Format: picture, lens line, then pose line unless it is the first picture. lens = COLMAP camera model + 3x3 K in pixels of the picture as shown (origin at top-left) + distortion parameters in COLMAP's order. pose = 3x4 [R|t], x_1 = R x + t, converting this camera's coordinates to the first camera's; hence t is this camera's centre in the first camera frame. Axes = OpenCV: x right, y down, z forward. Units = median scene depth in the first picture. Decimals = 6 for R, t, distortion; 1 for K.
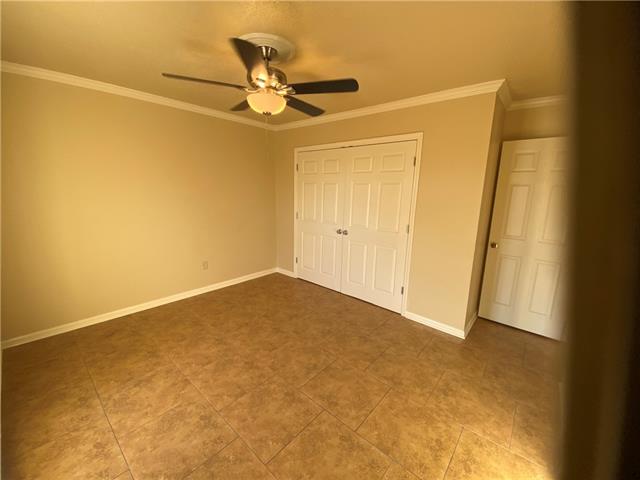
lens RADIAL K [[253.5, 0, 318.6], [0, 253.5, 238.1], [0, 0, 1]] dist [0.017252, -0.018604]
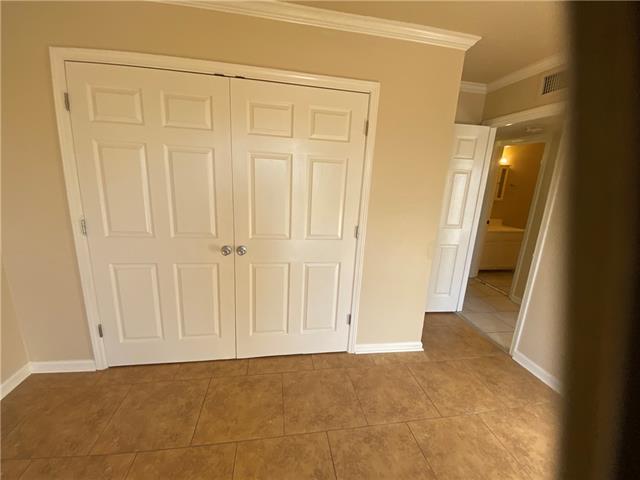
lens RADIAL K [[253.5, 0, 318.6], [0, 253.5, 238.1], [0, 0, 1]] dist [0.017252, -0.018604]
pose [[0.631146, -0.160183, 0.758944, -0.206748], [0.109311, 0.987048, 0.117422, -0.100733], [-0.767923, 0.008851, 0.640481, 0.597313]]
